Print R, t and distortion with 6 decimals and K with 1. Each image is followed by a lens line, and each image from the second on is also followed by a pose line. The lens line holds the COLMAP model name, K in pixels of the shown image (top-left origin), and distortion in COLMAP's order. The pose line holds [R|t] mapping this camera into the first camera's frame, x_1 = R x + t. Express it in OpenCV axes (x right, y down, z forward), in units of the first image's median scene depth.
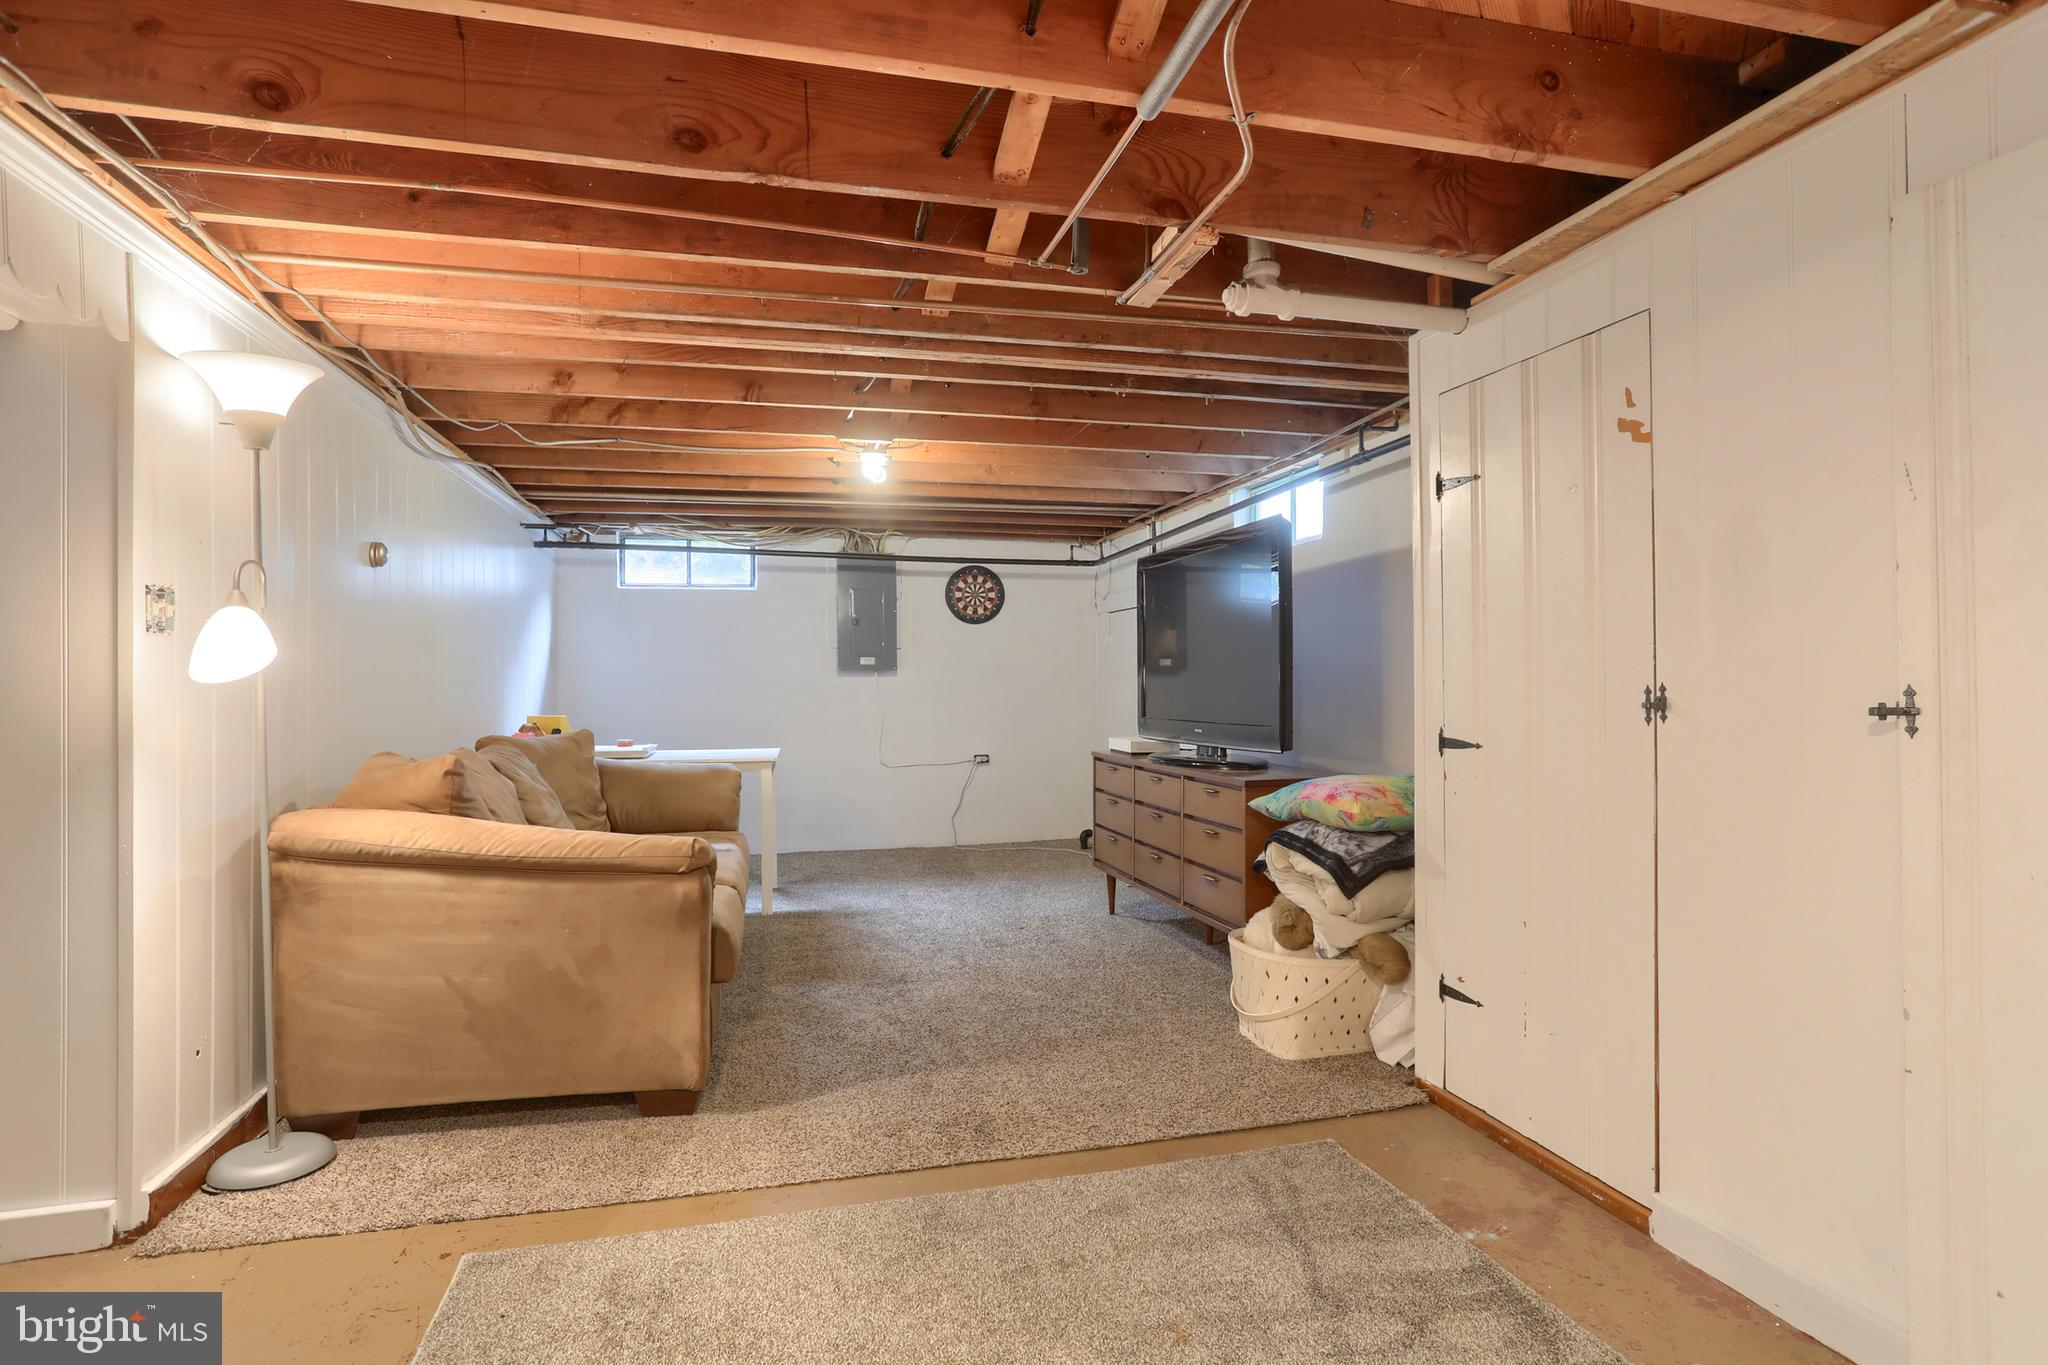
lens RADIAL K [[1032.2, 0, 1024.0], [0, 1032.2, 682.5], [0, 0, 1]] dist [0.001951, 0.000965]
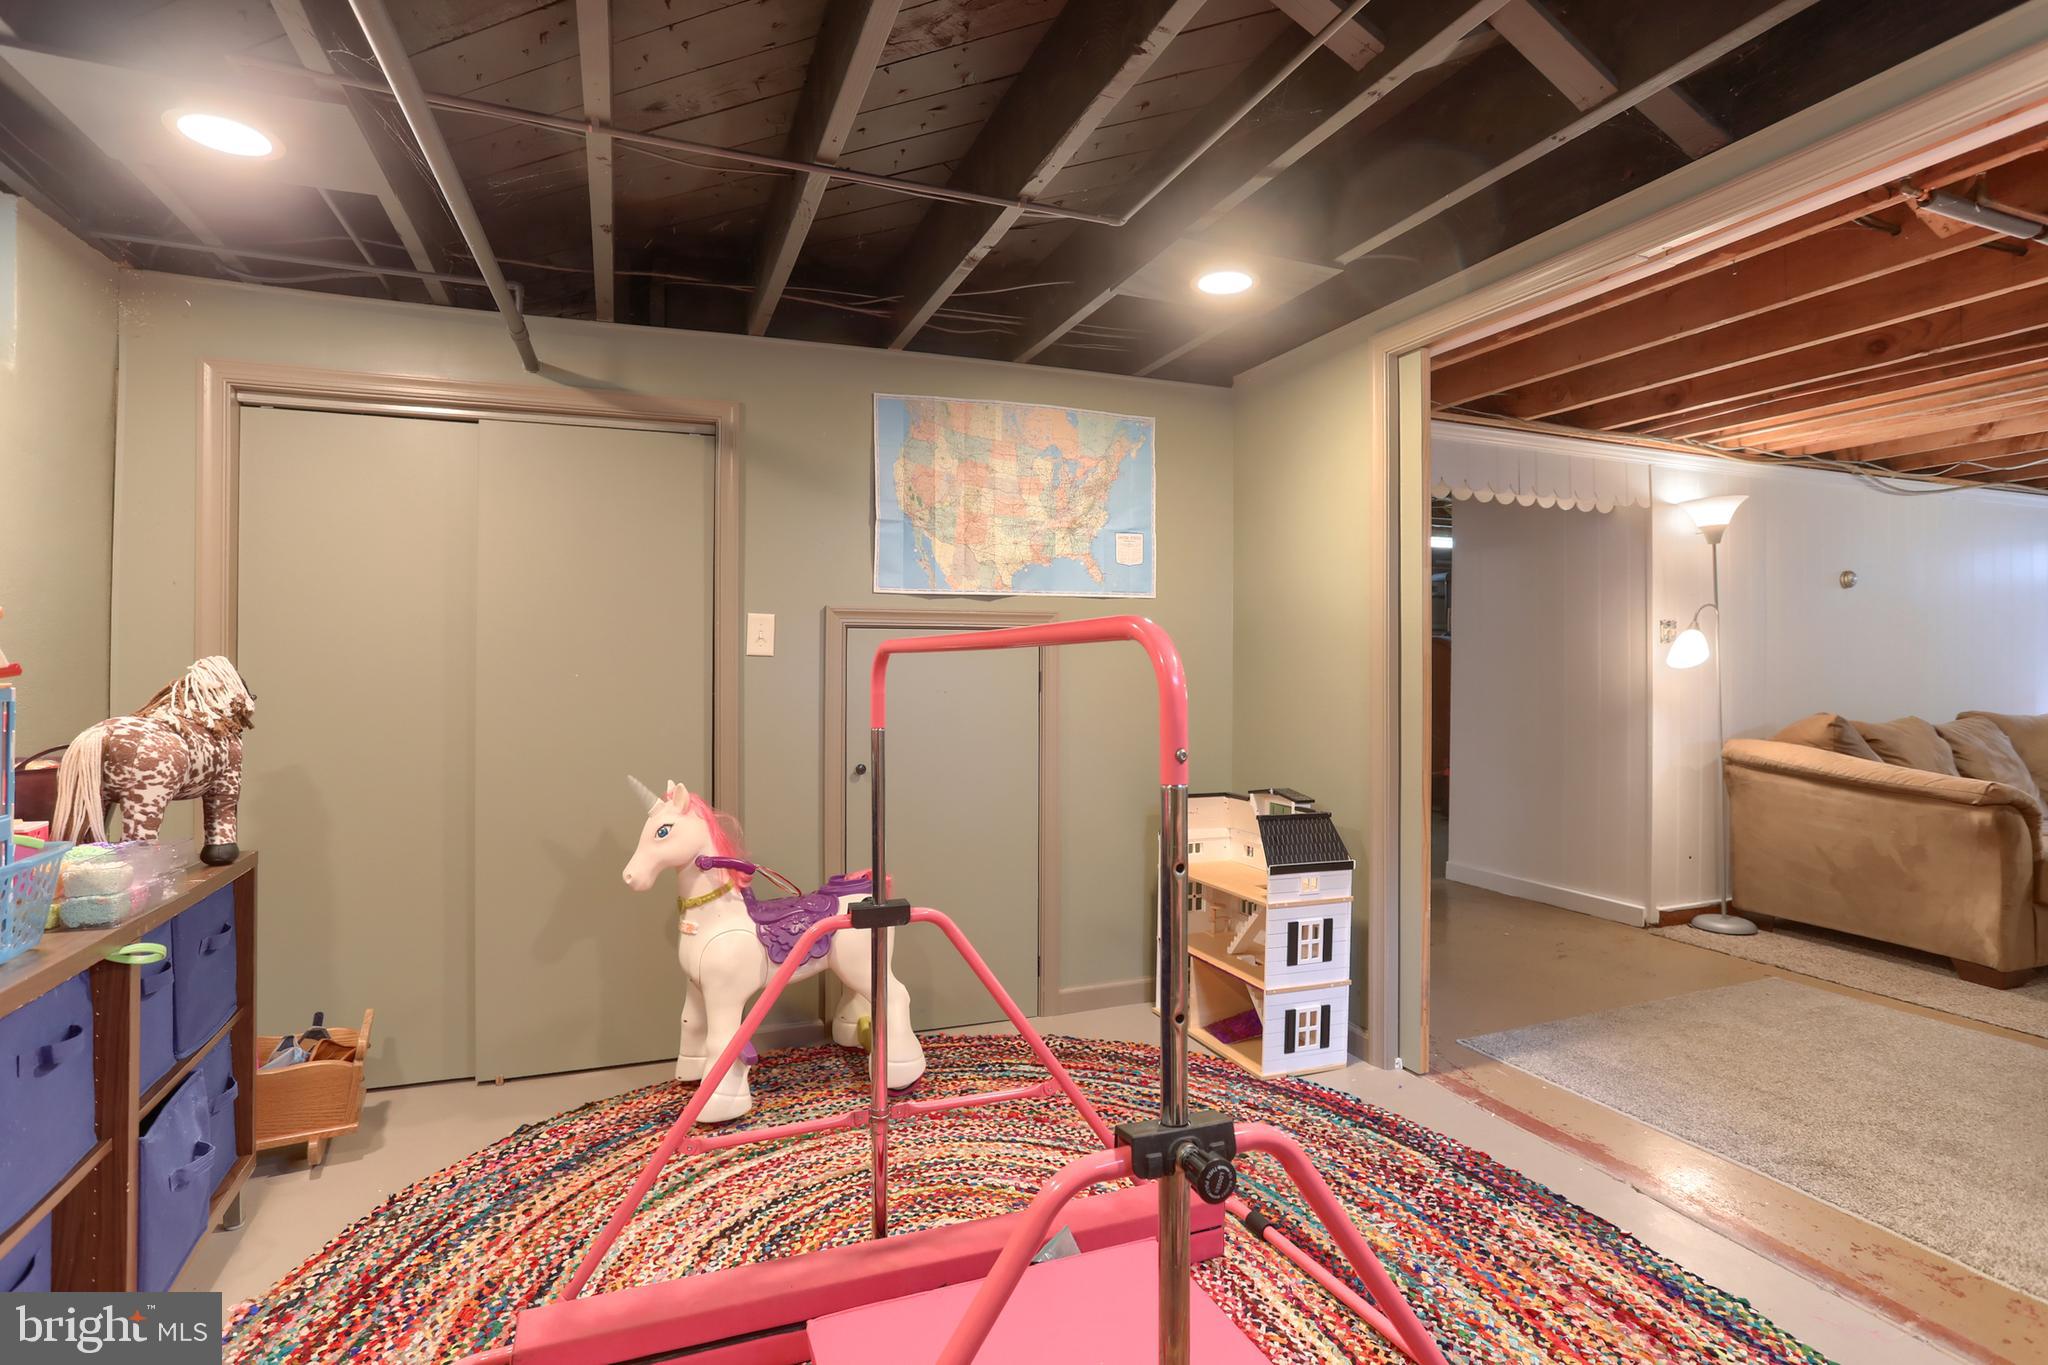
lens RADIAL K [[1015.7, 0, 1042.1], [0, 1015.7, 652.8], [0, 0, 1]] dist [-0.053273, 0.030039]
pose [[0.130199, -0.014043, -0.991388, 0.855775], [0.002483, 0.999901, -0.013837, -0.004504], [0.991485, -0.000660, 0.130221, -0.430414]]
